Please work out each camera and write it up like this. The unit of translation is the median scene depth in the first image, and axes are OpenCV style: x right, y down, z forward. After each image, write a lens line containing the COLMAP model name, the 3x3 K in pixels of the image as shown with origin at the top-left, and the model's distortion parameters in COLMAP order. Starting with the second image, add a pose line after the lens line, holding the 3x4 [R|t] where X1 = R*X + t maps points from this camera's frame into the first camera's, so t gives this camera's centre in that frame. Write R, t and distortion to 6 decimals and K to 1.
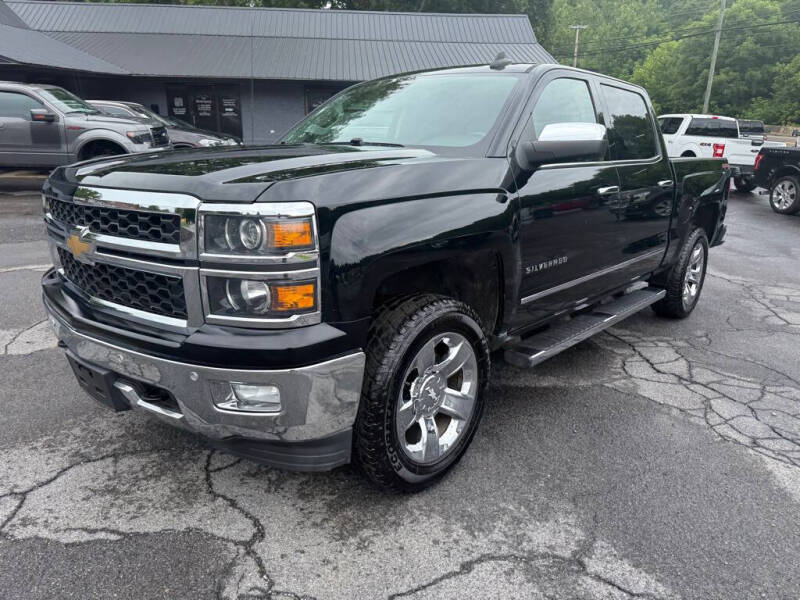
lens RADIAL K [[563.6, 0, 406.6], [0, 563.6, 303.8], [0, 0, 1]] dist [0.022215, -0.027821]
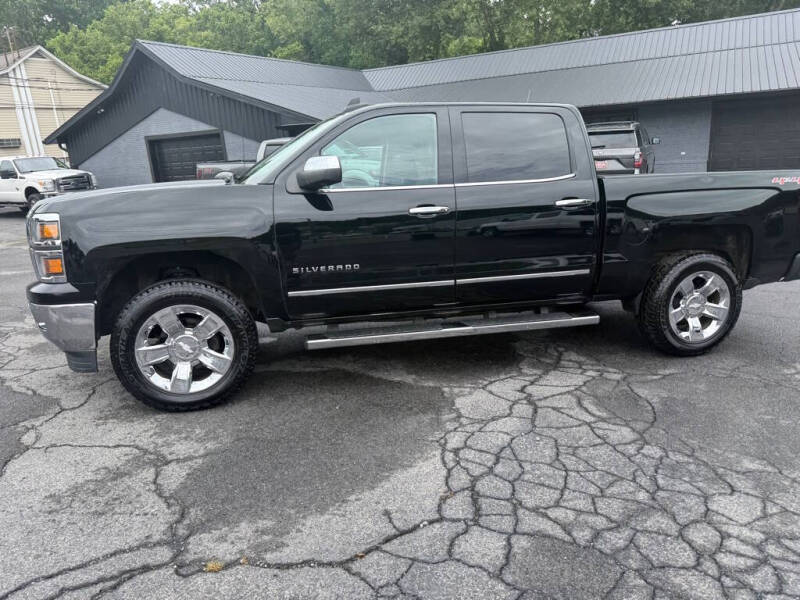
lens RADIAL K [[563.6, 0, 406.6], [0, 563.6, 303.8], [0, 0, 1]] dist [0.022215, -0.027821]
pose [[0.829952, 0.084401, -0.551413, 1.237868], [-0.109203, 0.993944, -0.012230, 0.004521], [0.547041, 0.070366, 0.834143, 0.081637]]
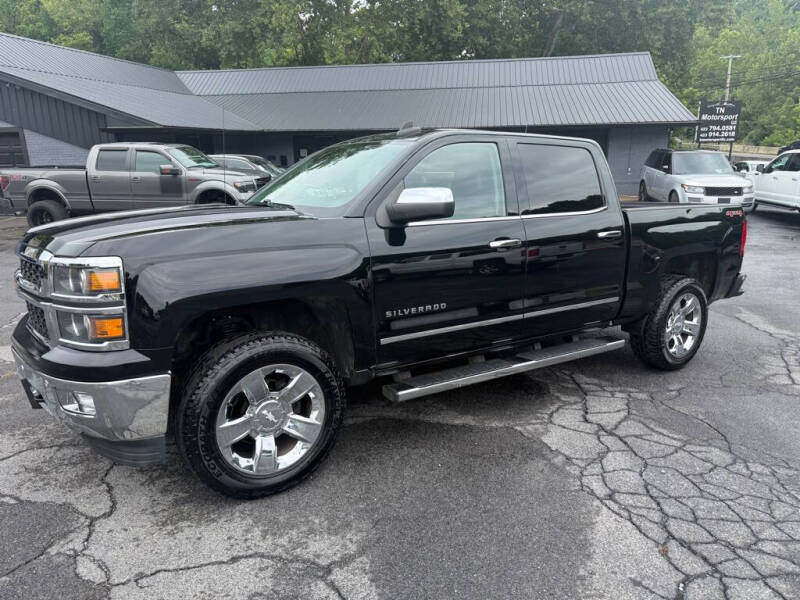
lens RADIAL K [[563.6, 0, 406.6], [0, 563.6, 303.8], [0, 0, 1]] dist [0.022215, -0.027821]
pose [[0.970358, 0.033821, -0.239293, 0.564384], [-0.049397, 0.997012, -0.059394, -0.017404], [0.236570, 0.069454, 0.969129, -0.089245]]
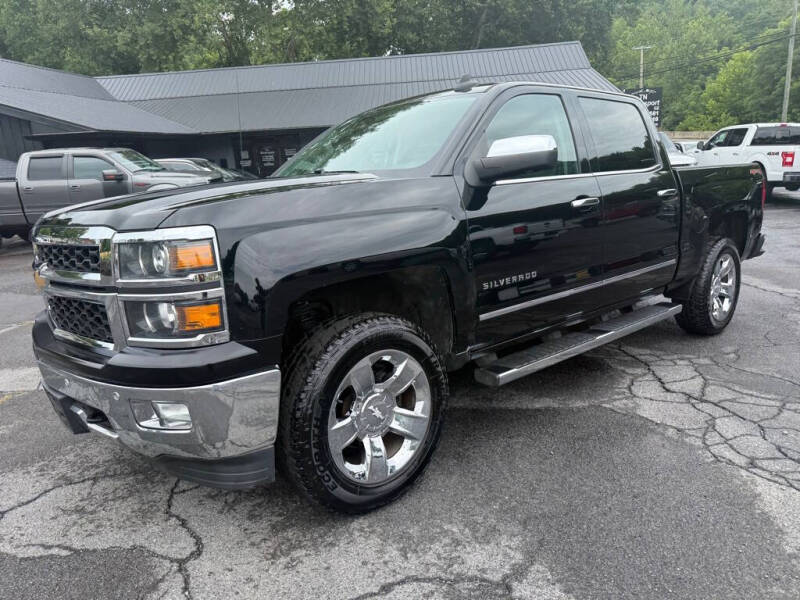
lens RADIAL K [[563.6, 0, 406.6], [0, 563.6, 303.8], [0, 0, 1]] dist [0.022215, -0.027821]
pose [[0.990208, -0.044837, -0.132207, 0.225151], [0.036635, 0.997288, -0.063829, 0.031294], [0.134710, 0.058361, 0.989165, 0.010161]]
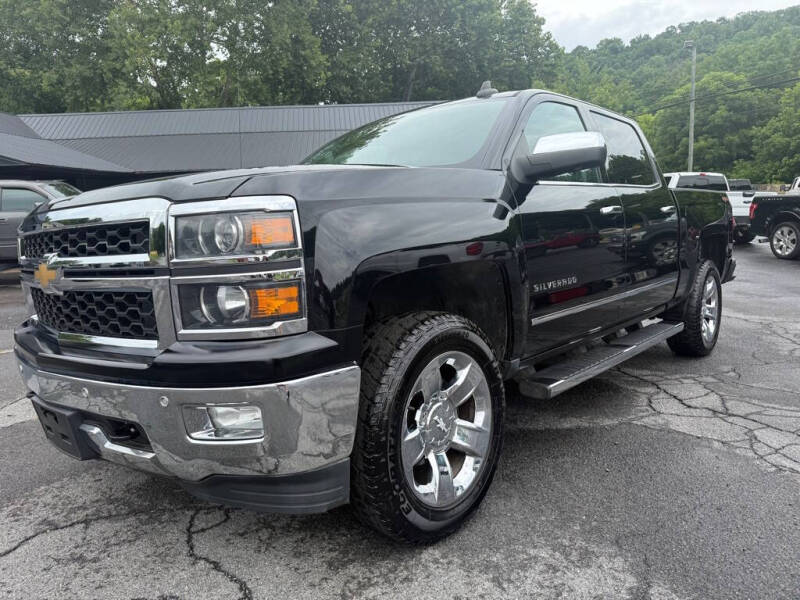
lens RADIAL K [[565.4, 0, 396.2], [0, 565.4, 295.7], [0, 0, 1]] dist [0.012620, -0.017387]
pose [[0.997969, -0.061236, -0.017579, 0.002900], [0.057739, 0.985961, -0.156676, 0.090768], [0.026926, 0.155343, 0.987494, 0.091046]]
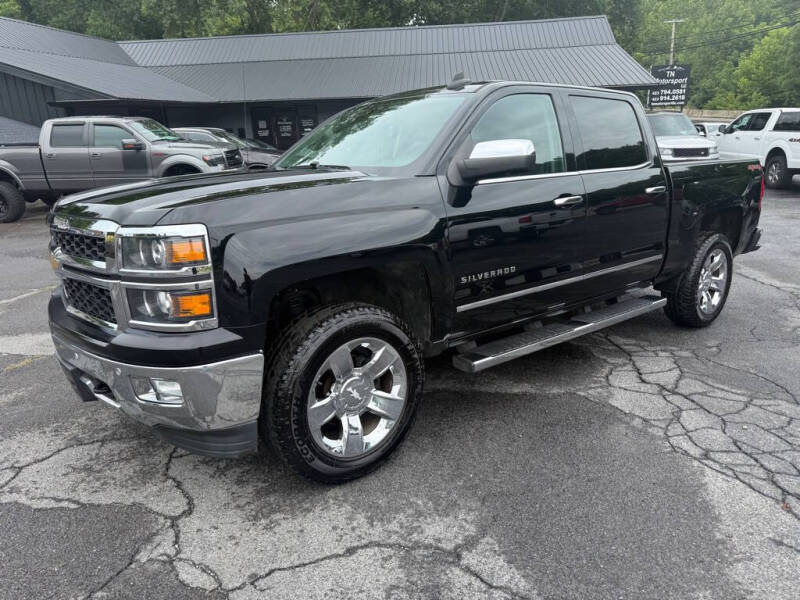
lens RADIAL K [[562.9, 0, 402.9], [0, 562.9, 300.7], [0, 0, 1]] dist [0.024567, -0.029400]
pose [[0.986085, -0.001750, -0.166232, 0.301353], [-0.001667, 0.999790, -0.020415, 0.000973], [0.166233, 0.020408, 0.985875, -0.059100]]
